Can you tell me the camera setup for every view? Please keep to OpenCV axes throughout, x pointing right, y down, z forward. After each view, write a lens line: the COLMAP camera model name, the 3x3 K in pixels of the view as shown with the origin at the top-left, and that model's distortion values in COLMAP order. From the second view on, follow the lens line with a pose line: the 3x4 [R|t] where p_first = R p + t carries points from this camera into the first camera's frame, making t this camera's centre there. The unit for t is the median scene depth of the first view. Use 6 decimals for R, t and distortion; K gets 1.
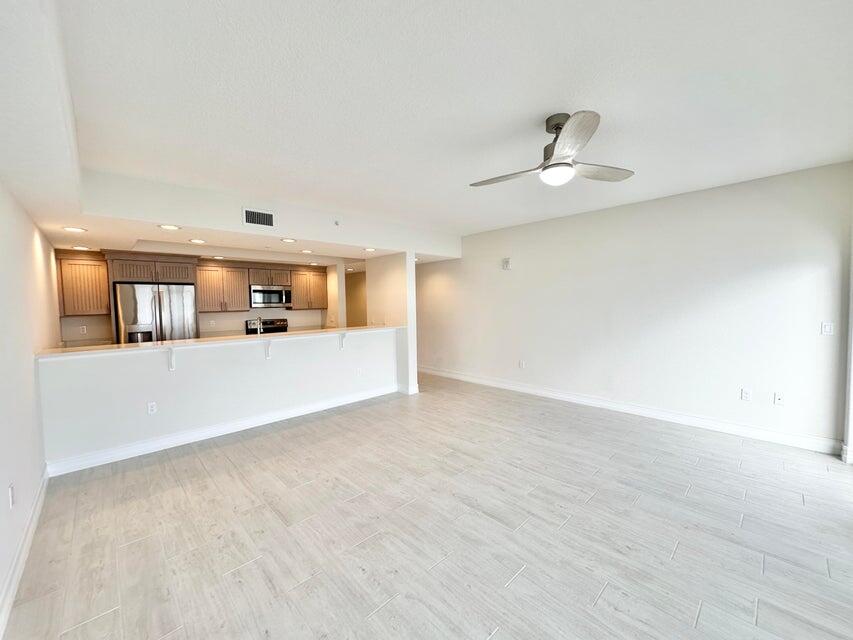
lens RADIAL K [[341.5, 0, 426.5], [0, 341.5, 320.0], [0, 0, 1]] dist [-0.000413, 0.000075]
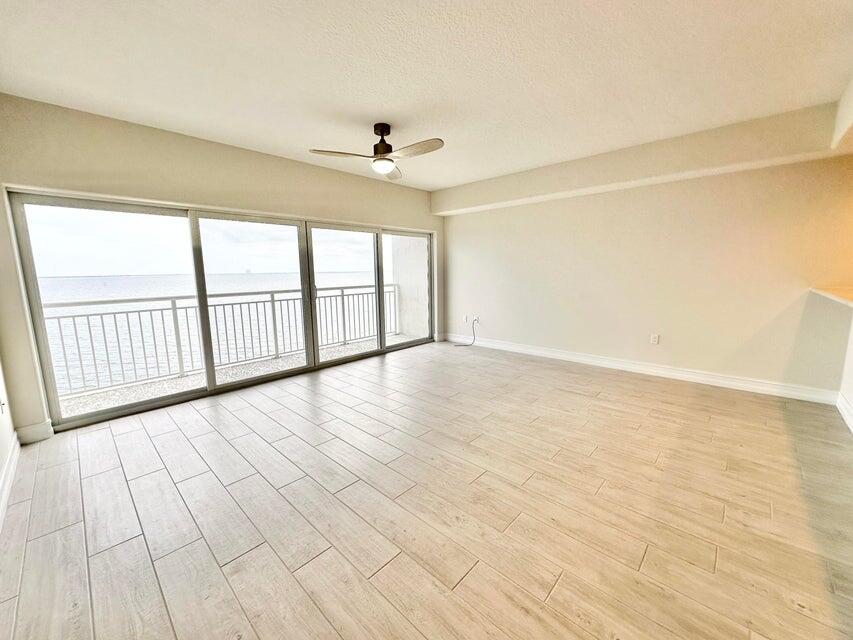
lens RADIAL K [[341.5, 0, 426.5], [0, 341.5, 320.0], [0, 0, 1]] dist [-0.000413, 0.000075]
pose [[-0.998396, 0.039269, -0.040789, 0.215110], [0.031042, 0.982118, 0.185692, -0.044296], [0.047351, 0.184128, -0.981761, 1.884439]]
